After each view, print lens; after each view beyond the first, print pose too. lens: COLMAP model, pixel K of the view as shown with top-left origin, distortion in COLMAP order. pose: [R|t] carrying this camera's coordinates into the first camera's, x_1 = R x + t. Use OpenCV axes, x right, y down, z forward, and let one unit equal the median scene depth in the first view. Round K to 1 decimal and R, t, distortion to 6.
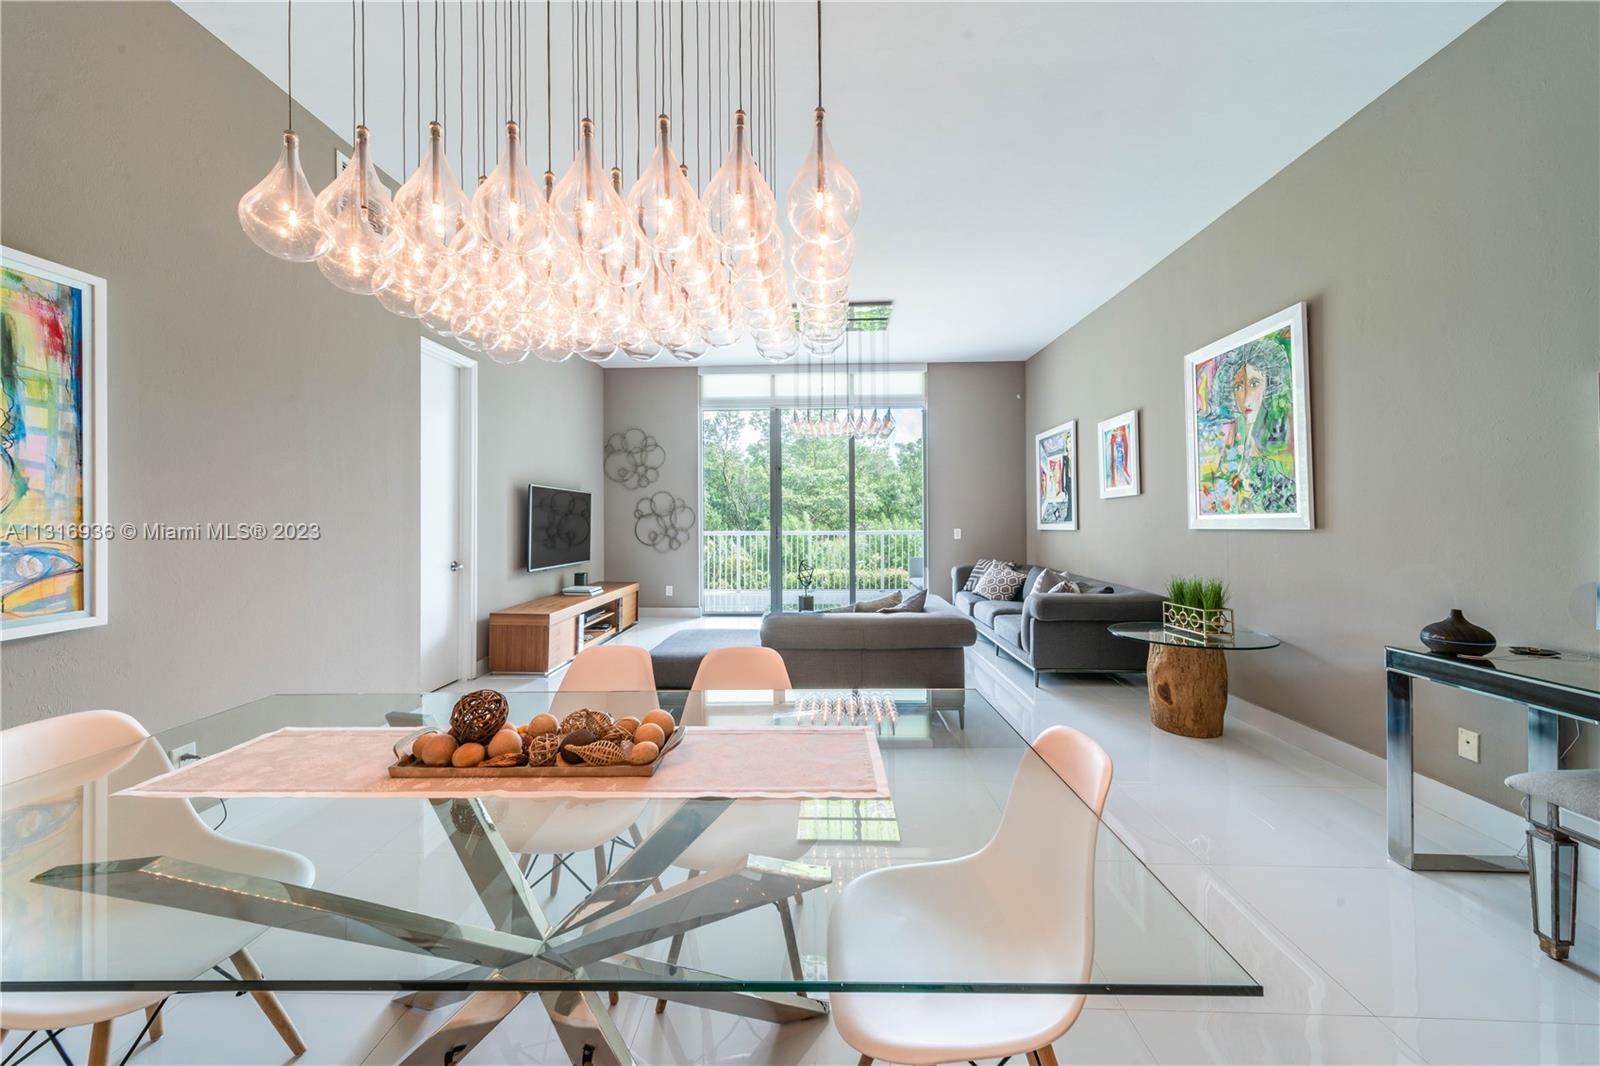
lens RADIAL K [[561.8, 0, 796.7], [0, 561.8, 513.9], [0, 0, 1]] dist [0.007722, -0.001009]
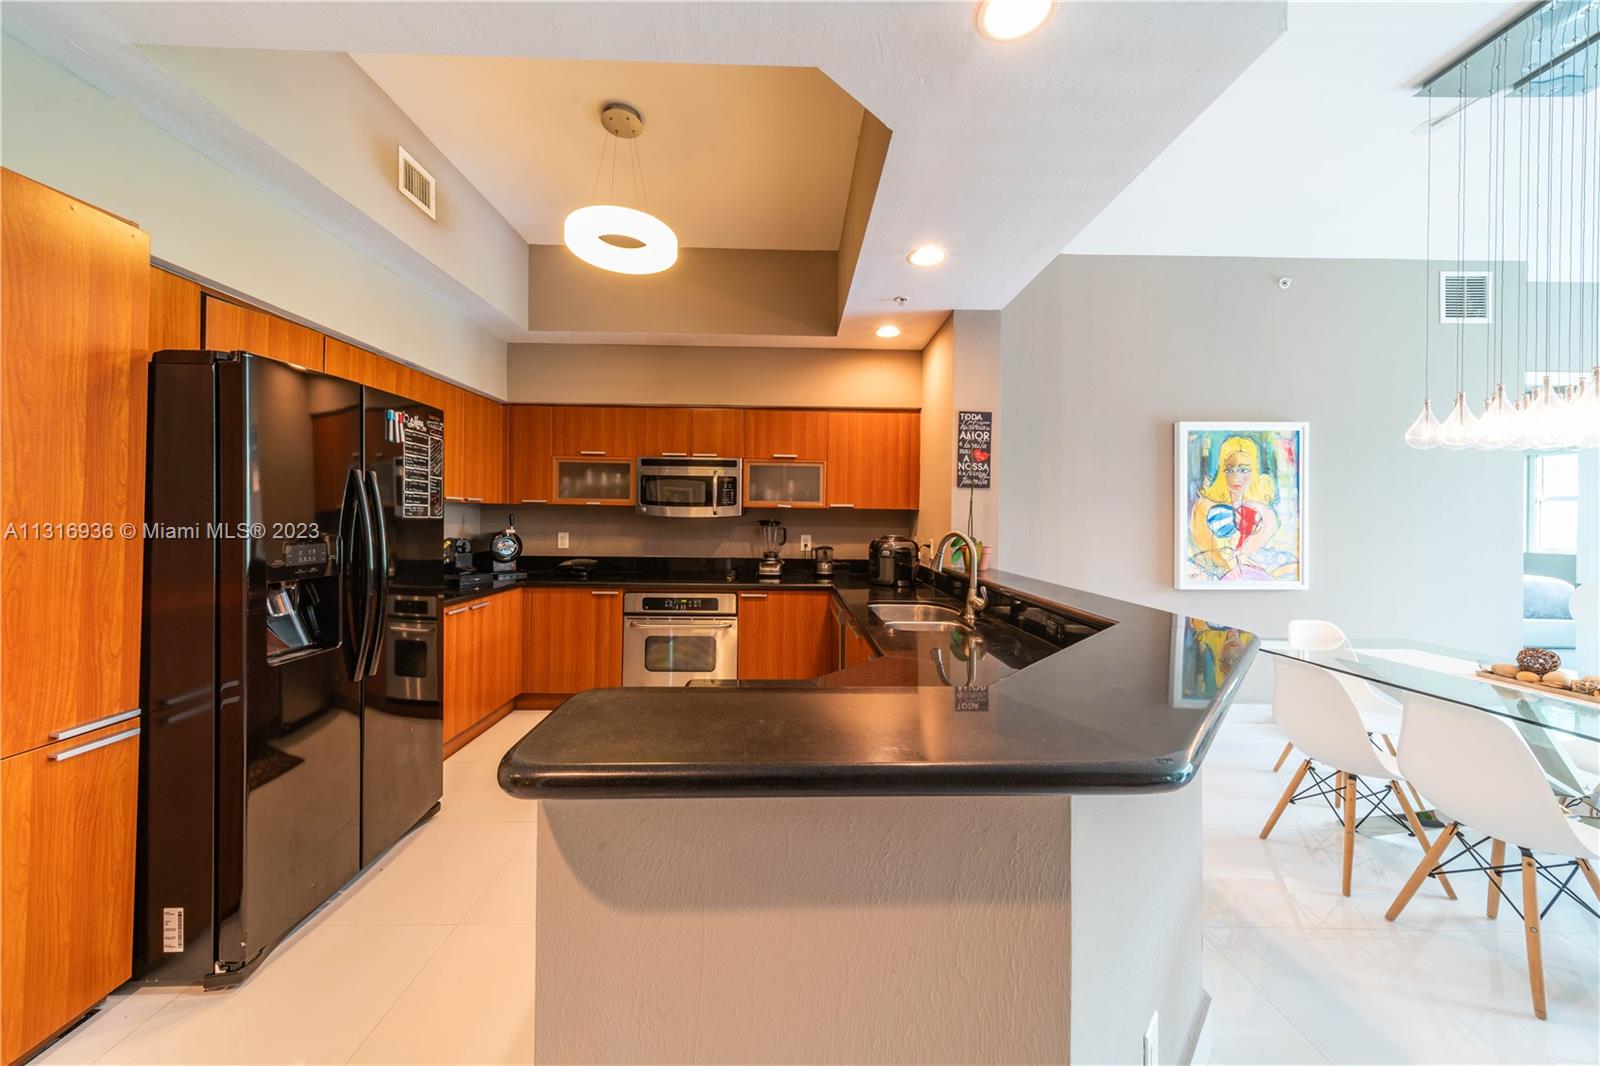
lens RADIAL K [[561.8, 0, 798.5], [0, 561.8, 513.8], [0, 0, 1]] dist [0.007722, -0.001009]
pose [[0.051912, 0.000156, -0.998652, 0.389552], [-0.005855, 0.999983, -0.000148, -0.036583], [0.998634, 0.005855, 0.051912, -0.506544]]
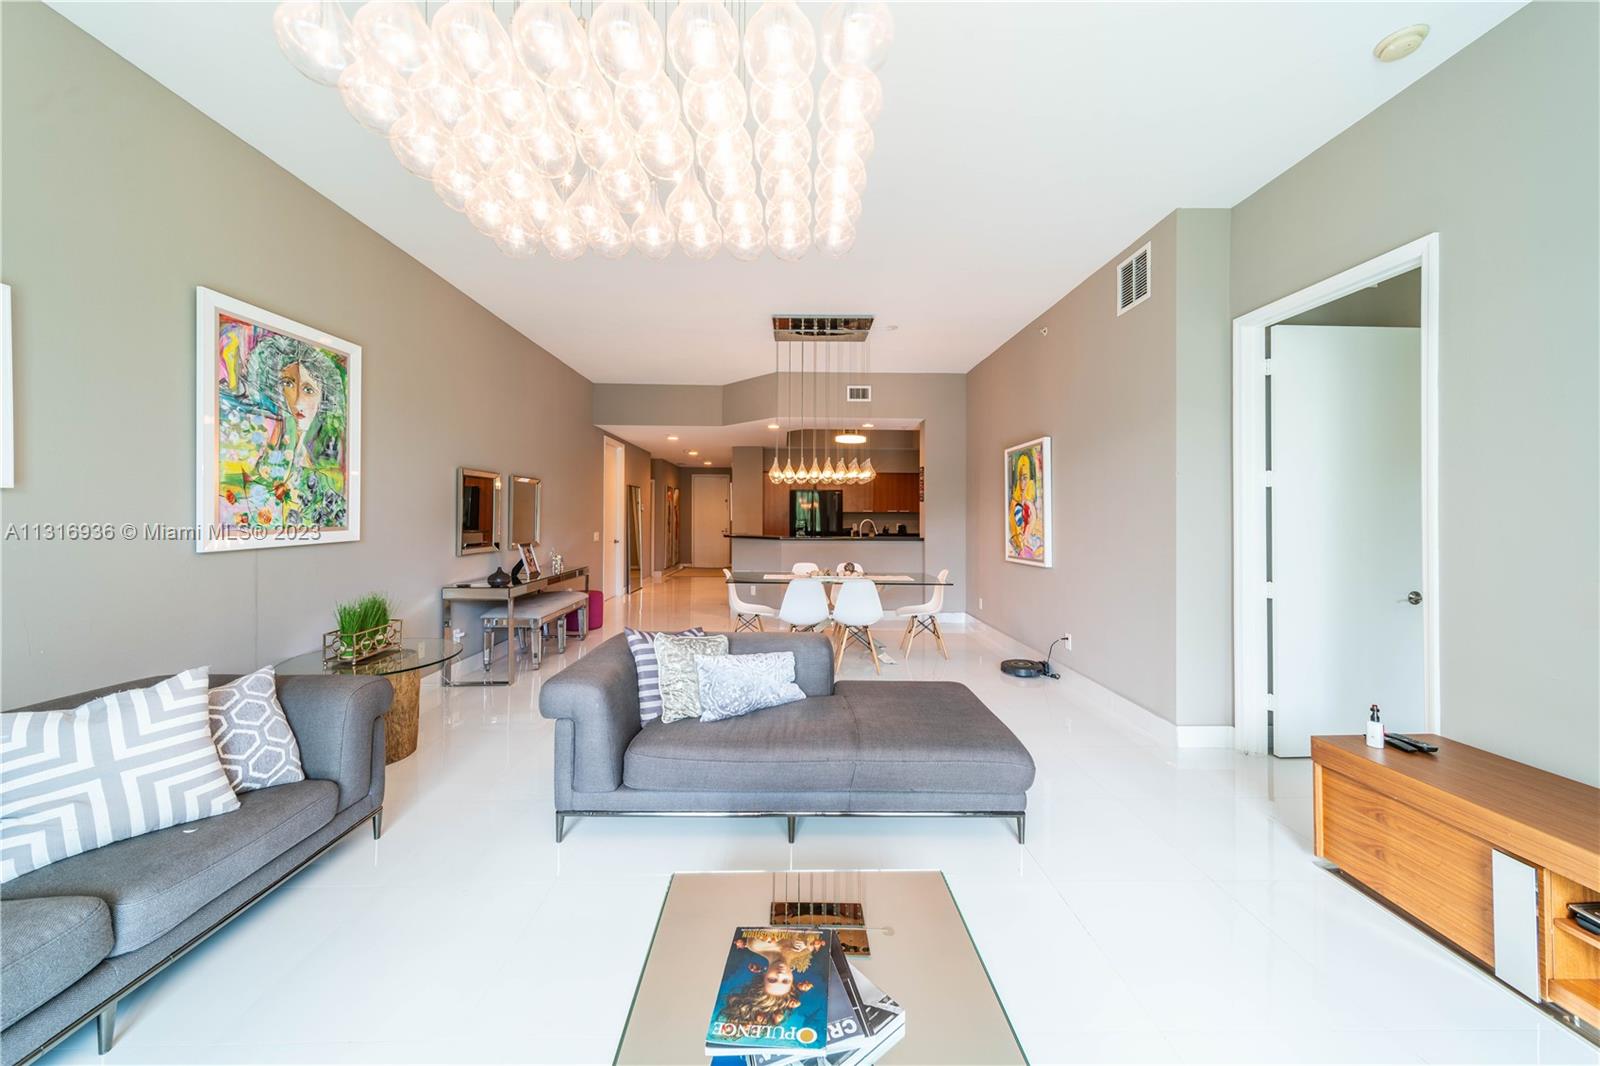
lens RADIAL K [[561.8, 0, 797.1], [0, 561.8, 511.8], [0, 0, 1]] dist [0.007722, -0.001009]
pose [[-0.998284, -0.000783, -0.058555, 0.048885], [0.000140, 0.999876, -0.015755, -0.011716], [0.058560, -0.015736, -0.998160, 1.887162]]
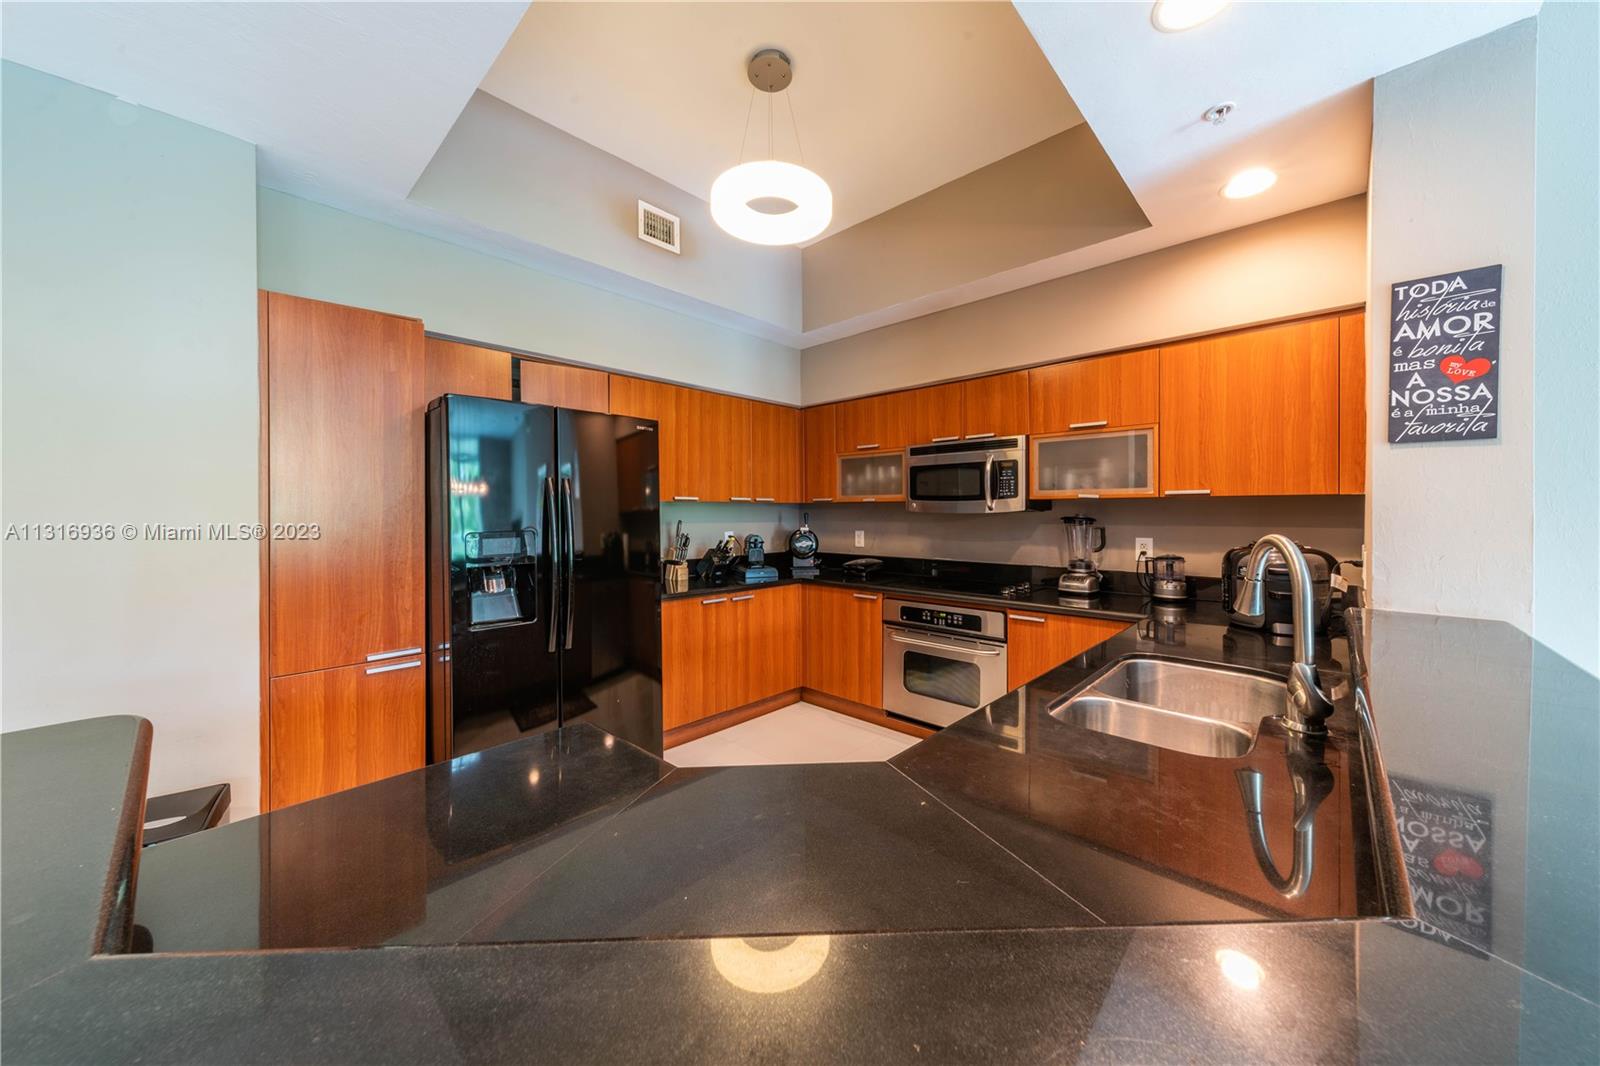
lens RADIAL K [[561.8, 0, 796.7], [0, 561.8, 512.4], [0, 0, 1]] dist [0.007722, -0.001009]
pose [[-0.665934, 0.006209, -0.745984, 0.119116], [0.010185, 0.999948, -0.000769, -0.032380], [0.745941, -0.008110, -0.665963, -0.245409]]
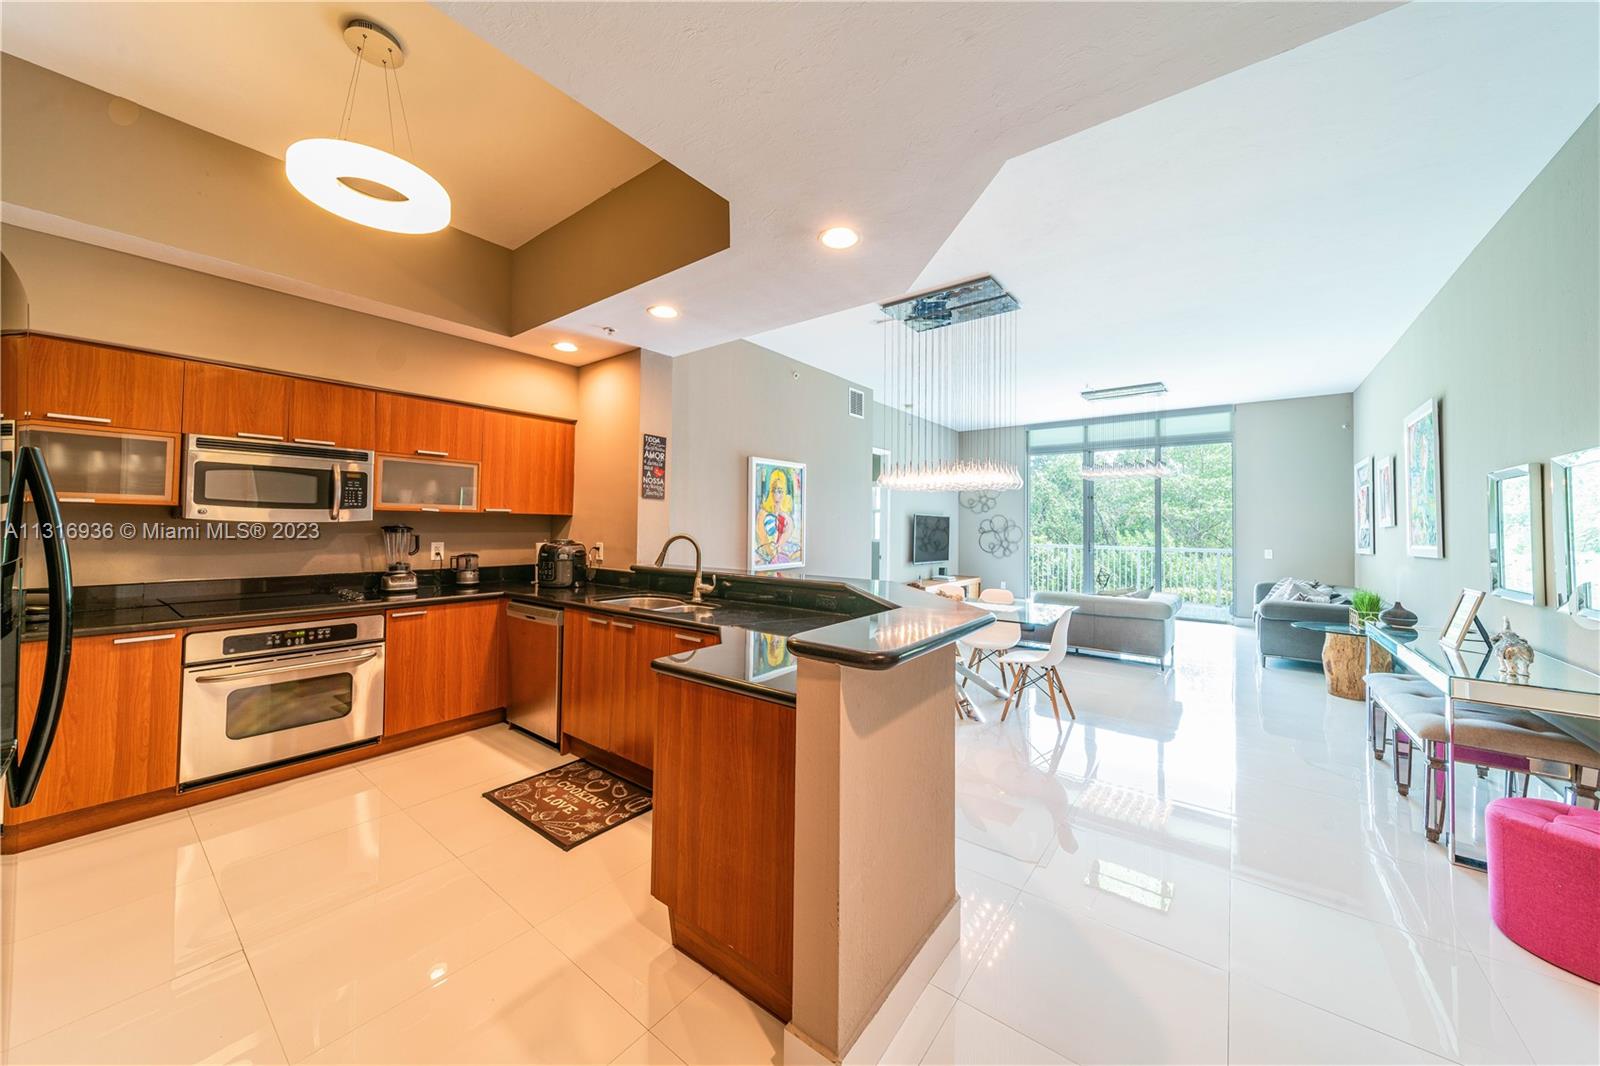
lens RADIAL K [[561.8, 0, 797.9], [0, 561.8, 511.8], [0, 0, 1]] dist [0.007722, -0.001009]
pose [[0.810830, 0.000150, -0.585282, 0.369918], [-0.011559, 0.999809, -0.015758, -0.040303], [0.585168, 0.019542, 0.810677, -0.917697]]
